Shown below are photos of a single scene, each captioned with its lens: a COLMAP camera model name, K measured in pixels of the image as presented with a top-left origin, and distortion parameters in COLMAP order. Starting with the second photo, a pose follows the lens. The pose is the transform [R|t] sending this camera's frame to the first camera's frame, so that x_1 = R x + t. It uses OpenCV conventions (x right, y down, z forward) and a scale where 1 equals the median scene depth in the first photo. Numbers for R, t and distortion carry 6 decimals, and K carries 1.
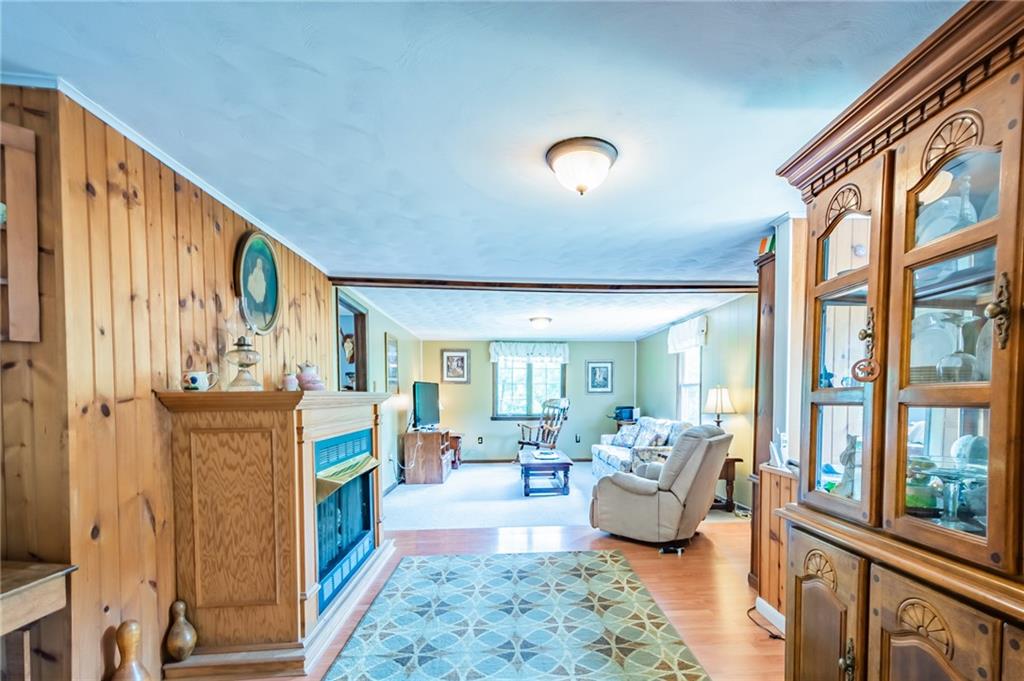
lens RADIAL K [[455.9, 0, 510.9], [0, 455.9, 424.6], [0, 0, 1]] dist [0.023268, -0.002523]
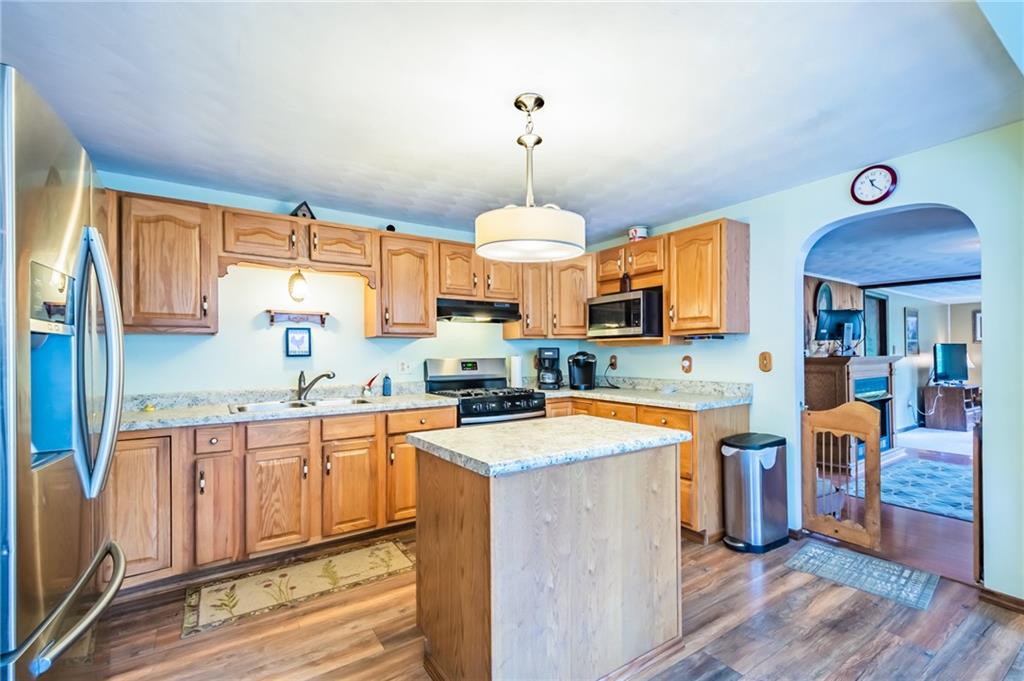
lens RADIAL K [[455.9, 0, 547.9], [0, 455.9, 342.5], [0, 0, 1]] dist [0.023268, -0.002523]
pose [[0.582540, -0.021521, -0.812517, 0.165337], [-0.044517, 0.997304, -0.058332, 0.017424], [0.811582, 0.070151, 0.580012, -0.479381]]
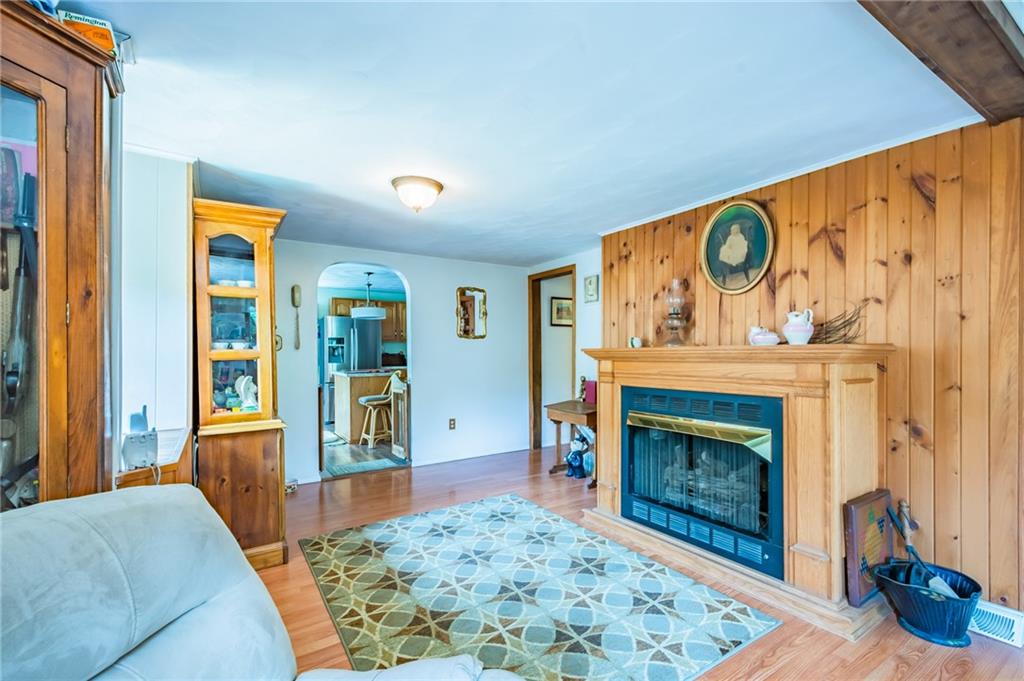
lens RADIAL K [[455.9, 0, 523.1], [0, 455.9, 355.9], [0, 0, 1]] dist [0.023268, -0.002523]
pose [[-0.832383, 0.004495, -0.554183, 0.165951], [-0.031811, 0.997931, 0.055875, -0.034609], [0.553287, 0.064138, -0.830518, 0.585080]]
